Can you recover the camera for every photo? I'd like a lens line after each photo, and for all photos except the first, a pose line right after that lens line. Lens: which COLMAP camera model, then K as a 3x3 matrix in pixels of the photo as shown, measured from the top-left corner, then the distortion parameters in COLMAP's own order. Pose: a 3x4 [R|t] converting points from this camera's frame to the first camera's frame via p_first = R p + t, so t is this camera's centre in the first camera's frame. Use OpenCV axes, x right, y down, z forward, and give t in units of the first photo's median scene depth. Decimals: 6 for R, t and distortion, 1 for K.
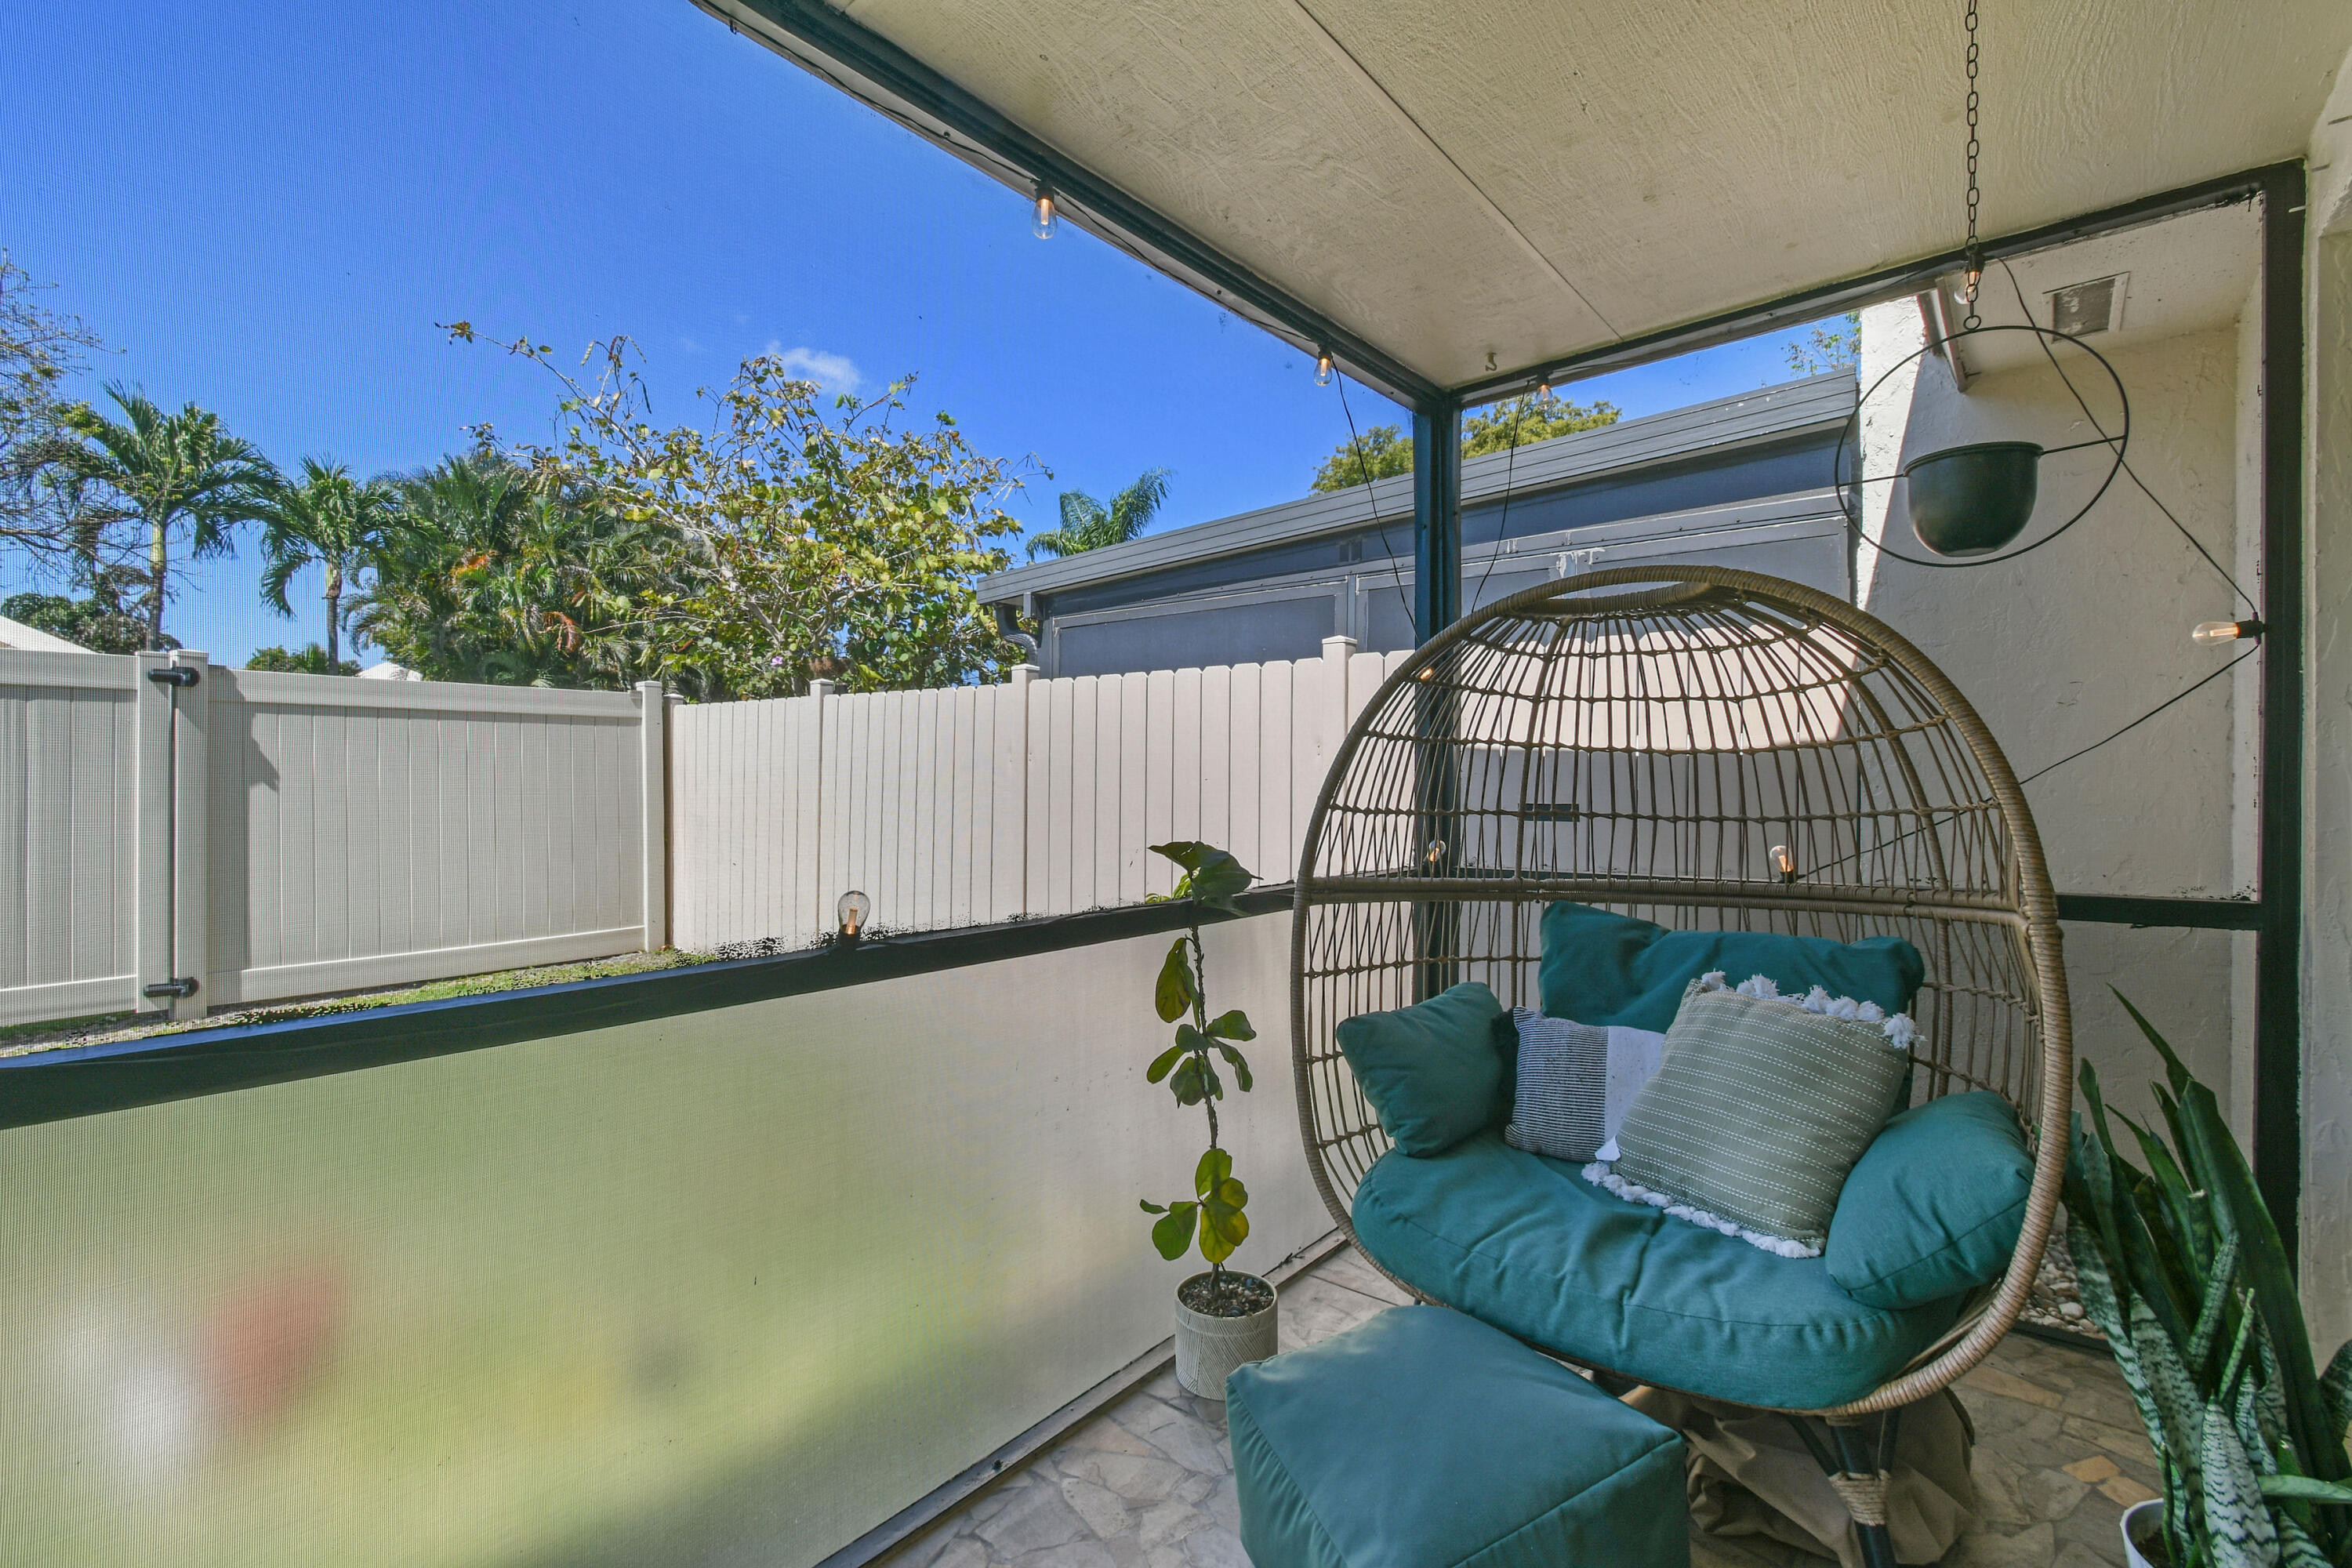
lens RADIAL K [[1054.6, 0, 1157.4], [0, 1054.6, 791.0], [0, 0, 1]] dist [0.008702, -0.003965]
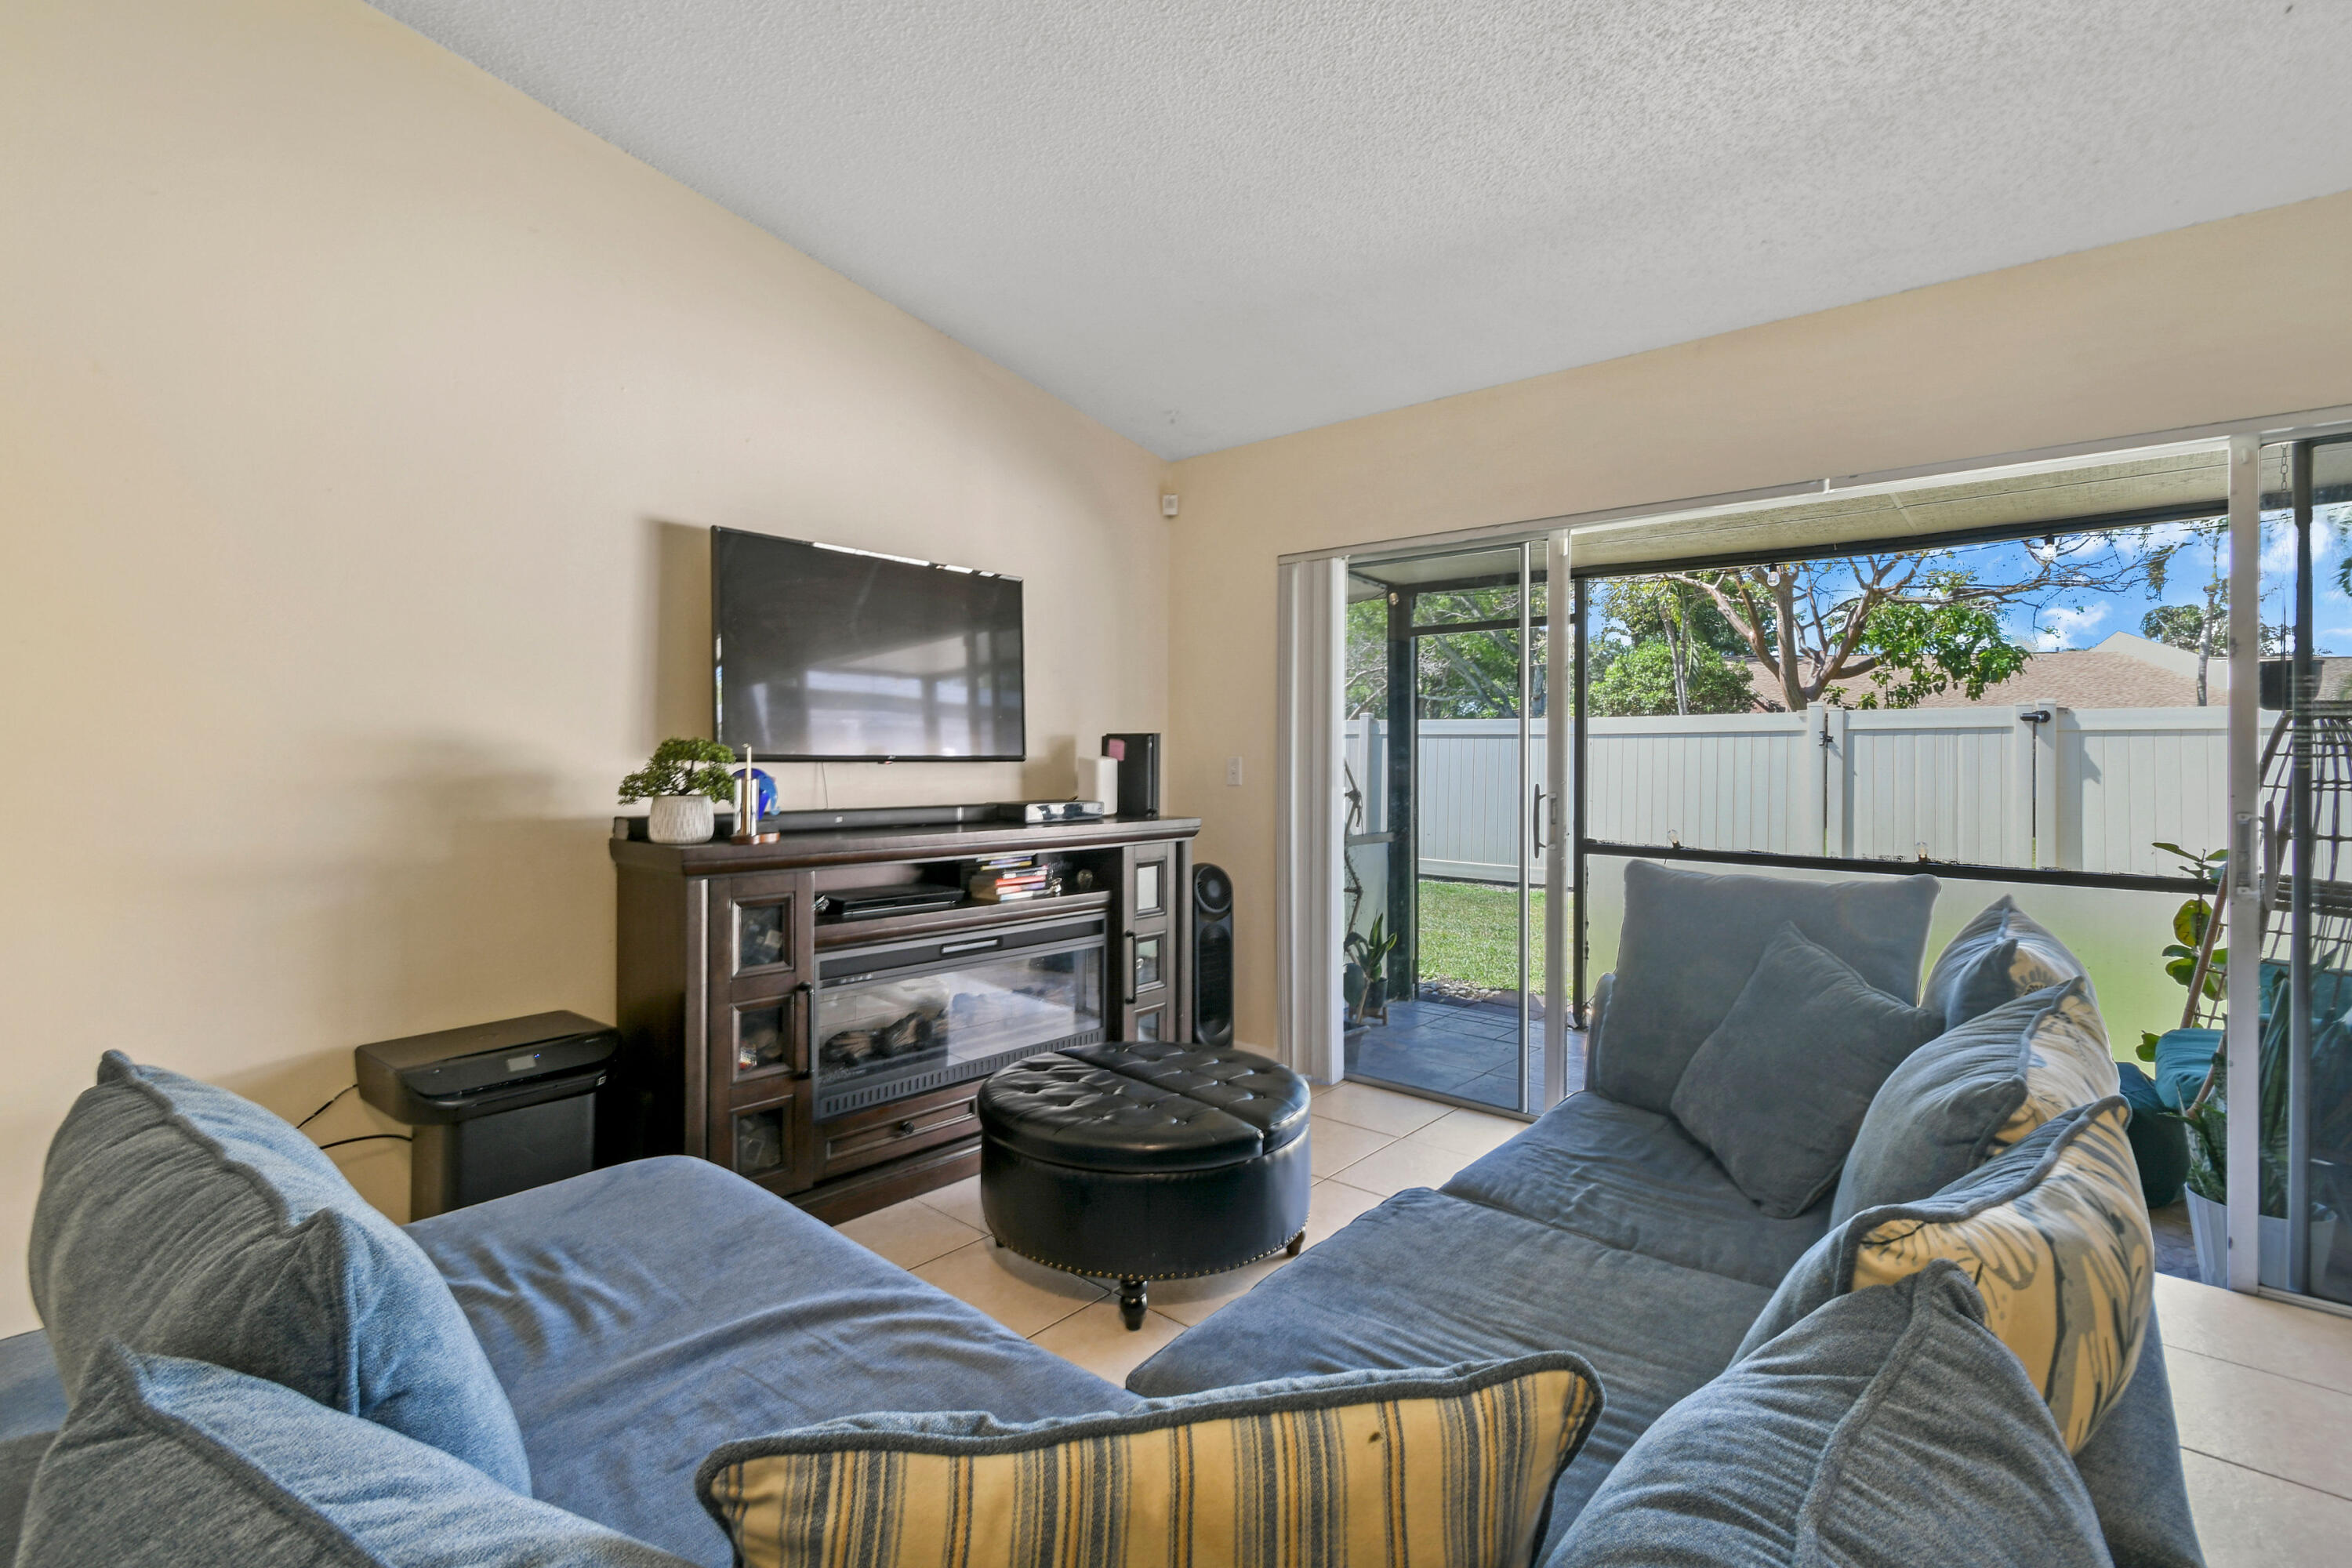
lens RADIAL K [[1054.6, 0, 1184.6], [0, 1054.6, 750.3], [0, 0, 1]] dist [0.008702, -0.003965]
pose [[-0.025959, -0.007555, -0.999634, 0.676936], [-0.012982, 0.999890, -0.007220, -0.027181], [0.999579, 0.012790, -0.026054, -0.237671]]
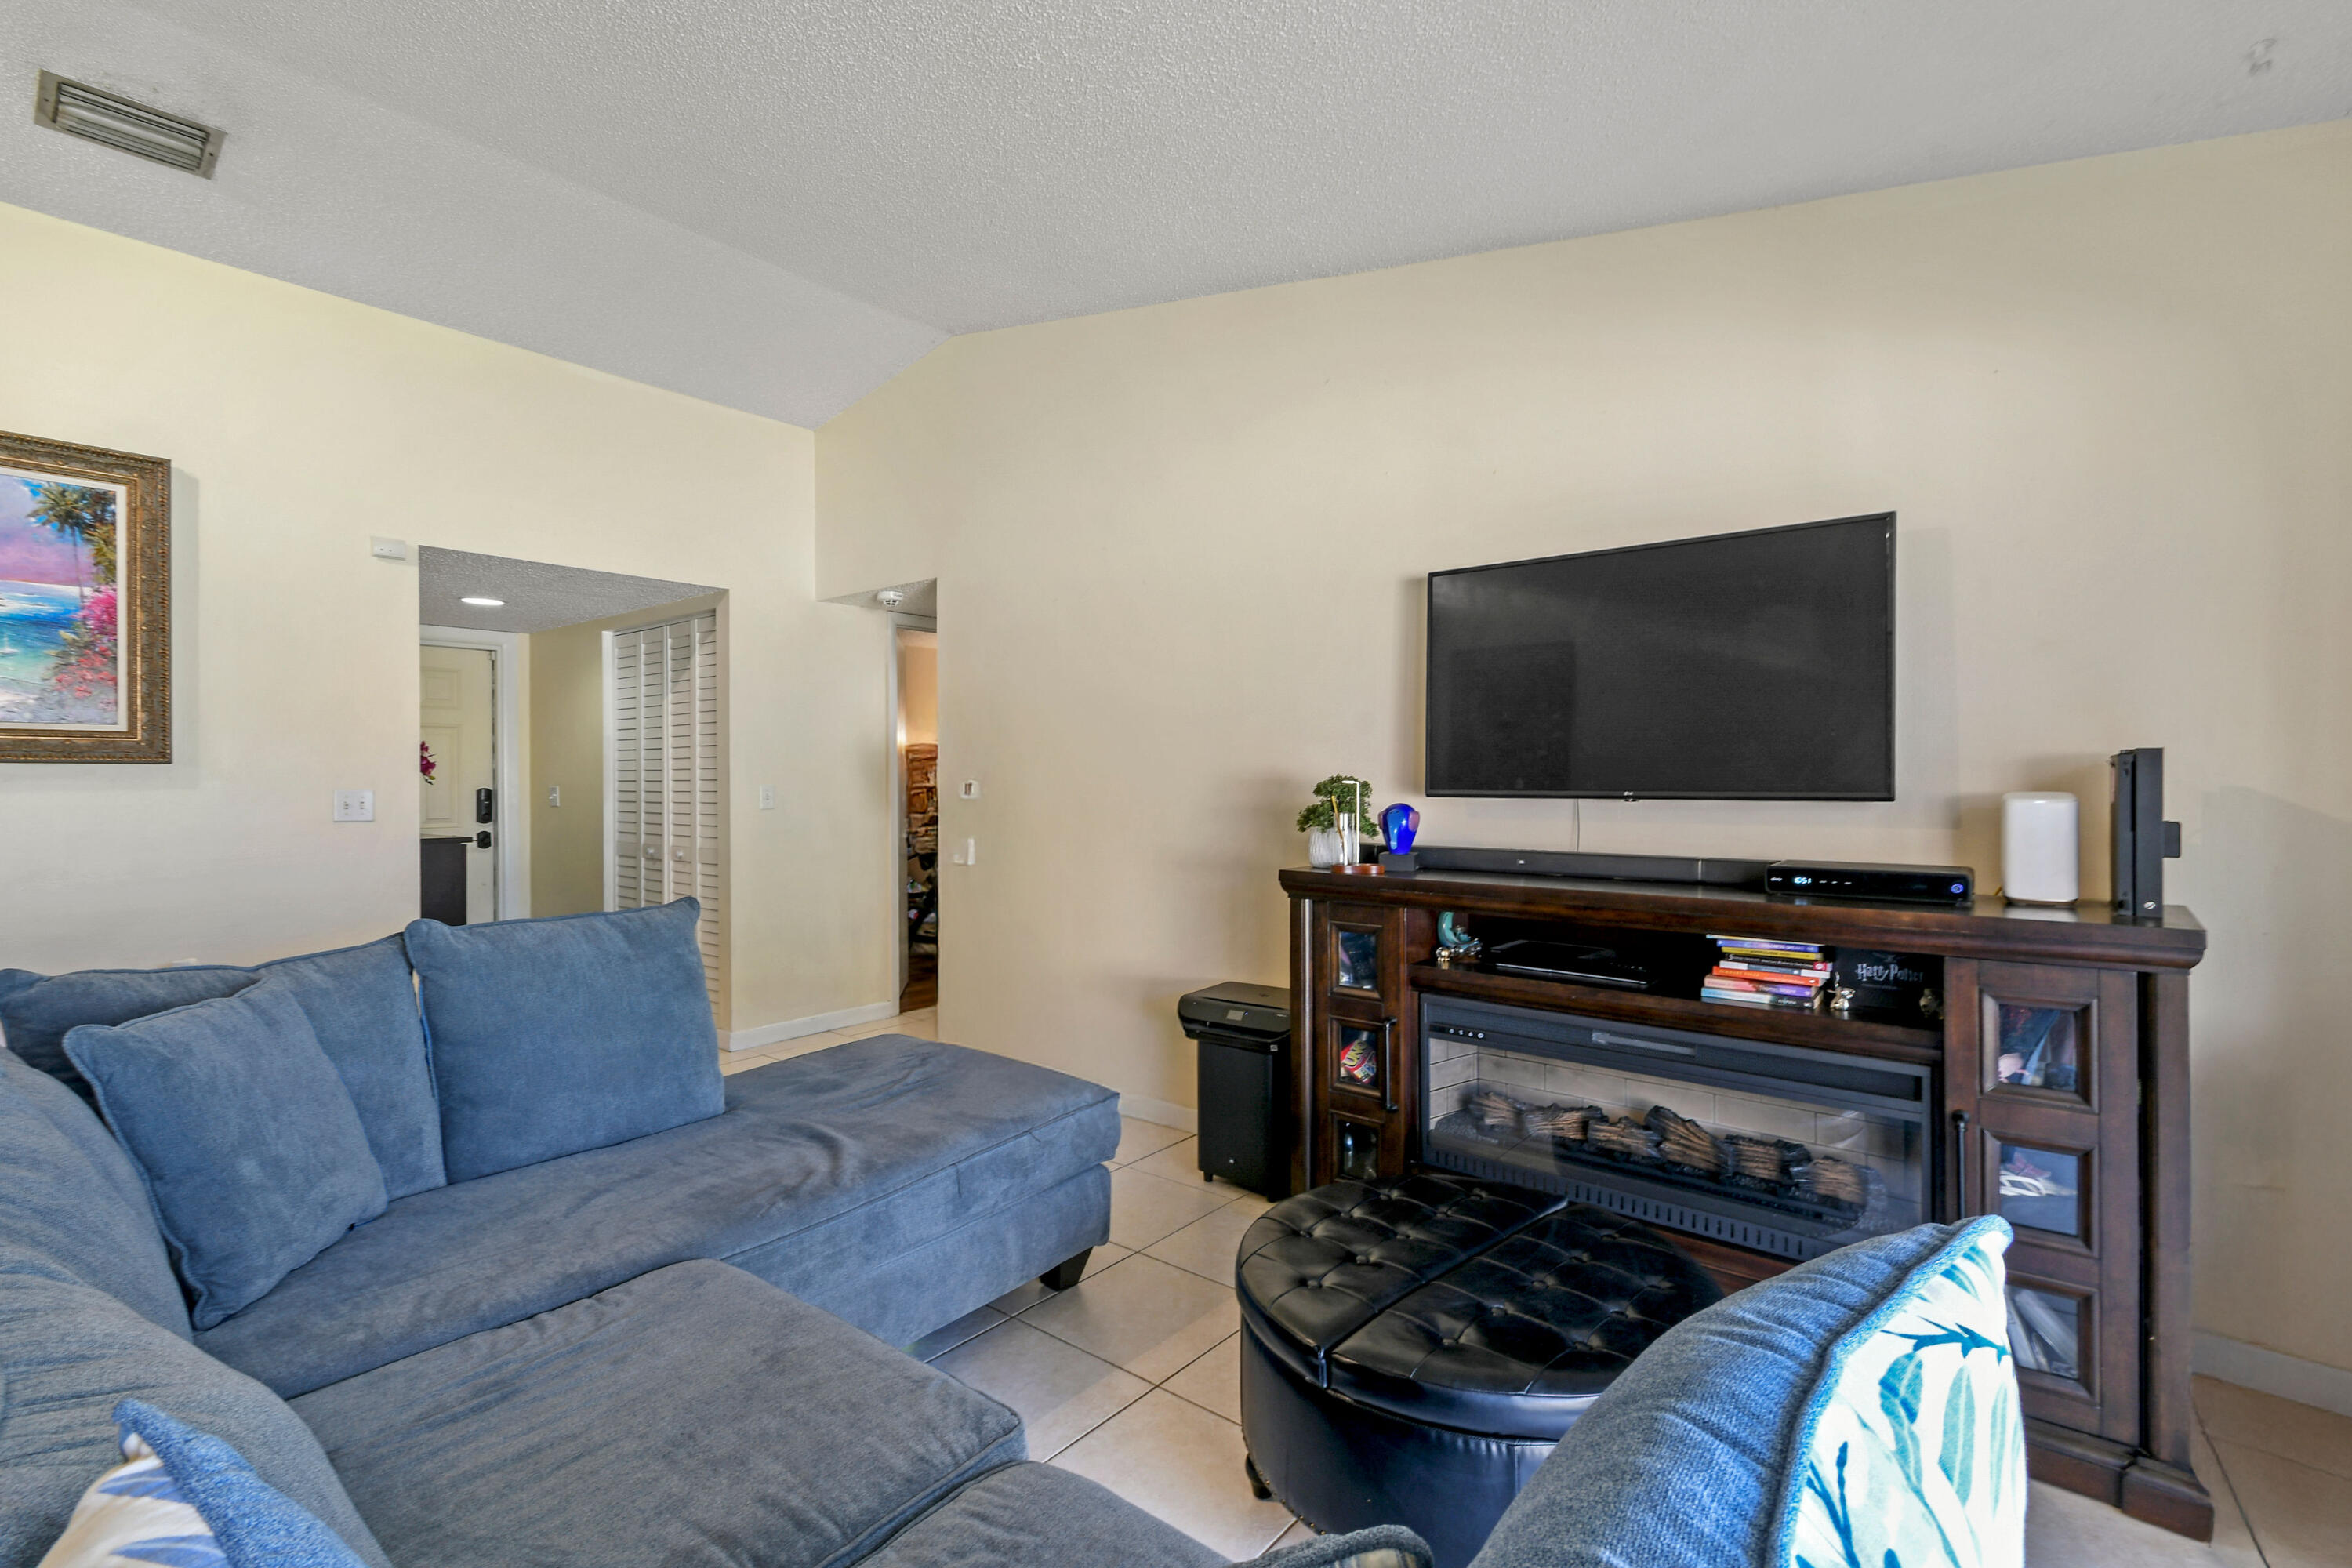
lens RADIAL K [[1054.6, 0, 1181.2], [0, 1054.6, 785.9], [0, 0, 1]] dist [0.008702, -0.003965]
pose [[-1.000000, 0.000035, -0.000595, 0.303707], [0.000028, 0.999926, 0.012157, -0.033446], [0.000595, 0.012157, -0.999926, 0.052753]]
